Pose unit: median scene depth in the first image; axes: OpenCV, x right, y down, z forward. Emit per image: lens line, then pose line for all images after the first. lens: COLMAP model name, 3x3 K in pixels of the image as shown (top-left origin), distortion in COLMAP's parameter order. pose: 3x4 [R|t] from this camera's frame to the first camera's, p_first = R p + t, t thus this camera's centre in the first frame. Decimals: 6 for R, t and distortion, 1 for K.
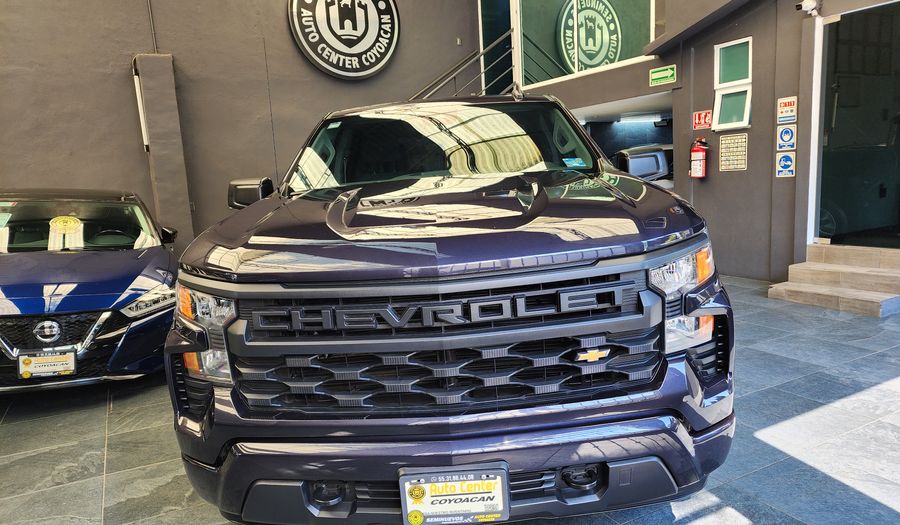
lens RADIAL K [[607.1, 0, 433.6], [0, 607.1, 263.8], [0, 0, 1]] dist [0.063452, -0.057603]
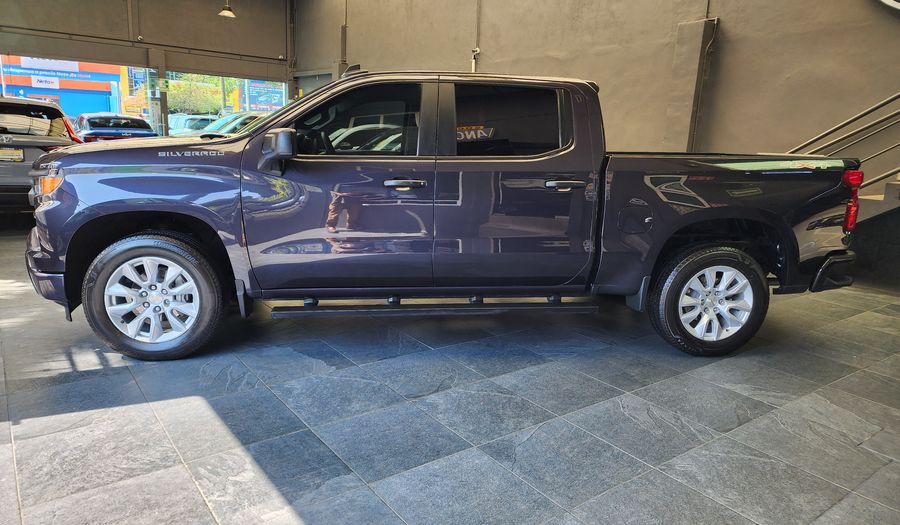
lens RADIAL K [[594.4, 0, 450.0], [0, 594.4, 262.5], [0, 0, 1]] dist [0.026518, -0.004125]
pose [[0.157844, 0.274268, -0.948611, 0.591374], [-0.196943, 0.950097, 0.241927, -0.113747], [0.967625, 0.148636, 0.203982, 0.454809]]
